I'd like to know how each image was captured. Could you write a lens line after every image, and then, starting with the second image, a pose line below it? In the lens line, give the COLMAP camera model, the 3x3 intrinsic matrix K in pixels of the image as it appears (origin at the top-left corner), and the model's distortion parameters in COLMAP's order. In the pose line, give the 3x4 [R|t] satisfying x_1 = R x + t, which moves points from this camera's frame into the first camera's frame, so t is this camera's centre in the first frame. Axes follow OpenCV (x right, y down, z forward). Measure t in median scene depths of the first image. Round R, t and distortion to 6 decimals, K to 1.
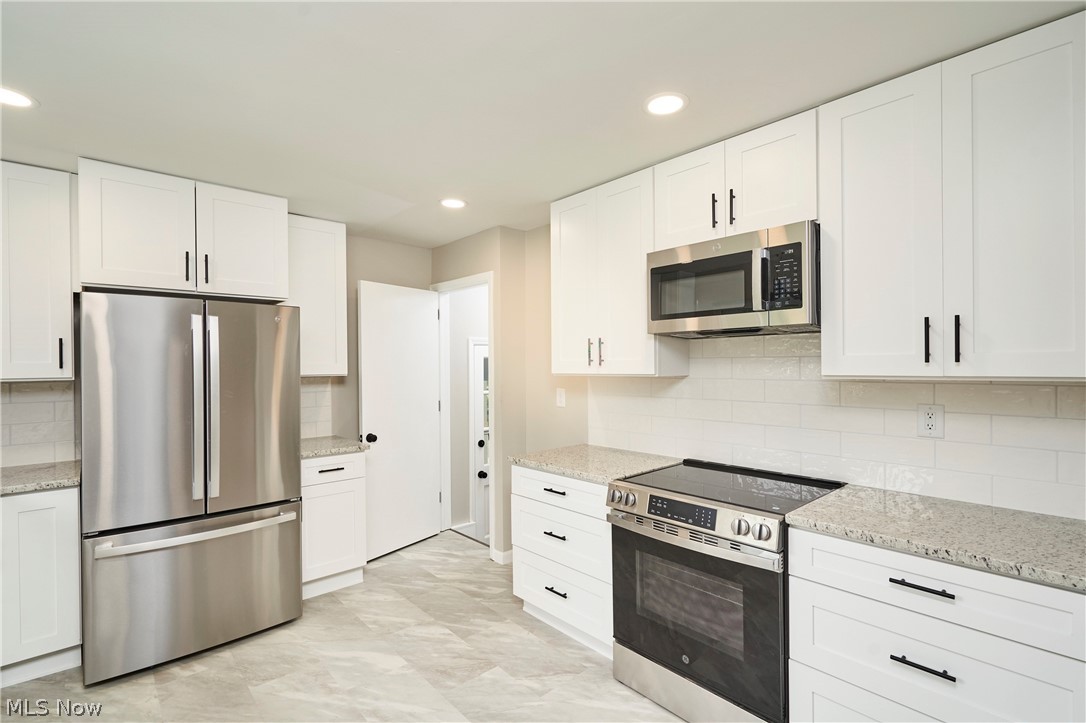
lens RADIAL K [[510.0, 0, 543.0], [0, 510.0, 361.5], [0, 0, 1]] dist [0.003652, -0.000302]
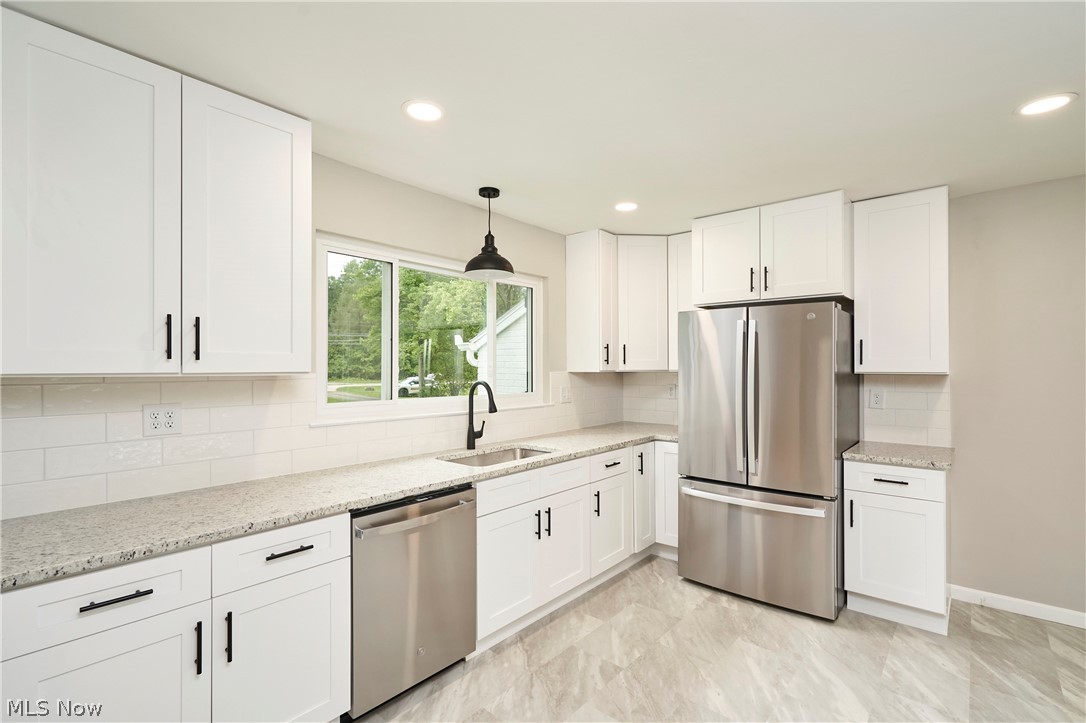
lens RADIAL K [[510.0, 0, 543.0], [0, 510.0, 361.5], [0, 0, 1]] dist [0.003652, -0.000302]
pose [[0.122414, 0.002073, -0.992477, 0.473578], [0.004181, 0.999988, 0.002604, 0.002914], [0.992470, -0.004469, 0.122404, 0.378641]]
